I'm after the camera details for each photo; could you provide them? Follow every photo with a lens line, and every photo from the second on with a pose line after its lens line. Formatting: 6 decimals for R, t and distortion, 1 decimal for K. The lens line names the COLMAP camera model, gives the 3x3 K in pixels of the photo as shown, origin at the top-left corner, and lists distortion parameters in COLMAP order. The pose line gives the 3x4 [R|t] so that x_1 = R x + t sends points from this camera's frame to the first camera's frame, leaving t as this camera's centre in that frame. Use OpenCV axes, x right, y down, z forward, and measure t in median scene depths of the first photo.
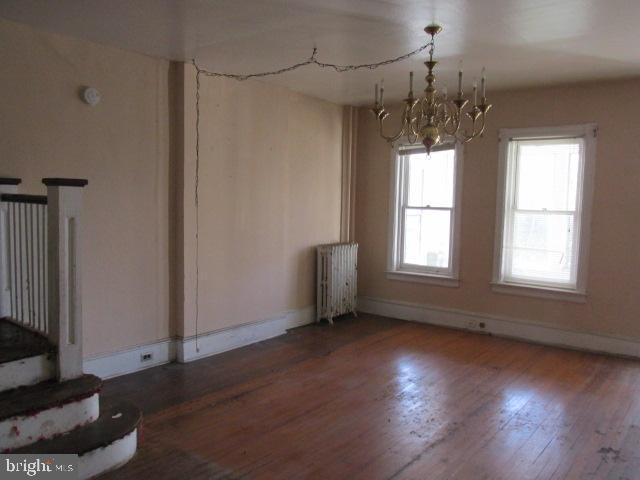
lens RADIAL K [[529.7, 0, 320.1], [0, 529.7, 240.5], [0, 0, 1]] dist [-0.004511, -0.002328]
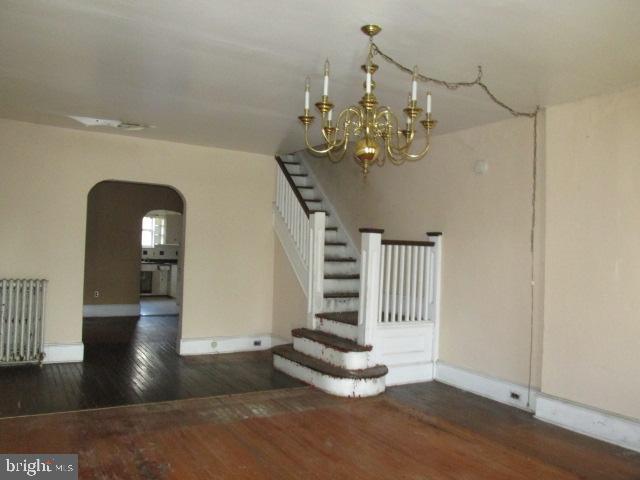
lens RADIAL K [[529.7, 0, 320.1], [0, 529.7, 239.8], [0, 0, 1]] dist [-0.004511, -0.002328]
pose [[-0.359902, -0.049402, -0.931681, 0.876043], [-0.116628, 0.993147, -0.007608, -0.037428], [0.925672, 0.105922, -0.363197, 1.073369]]
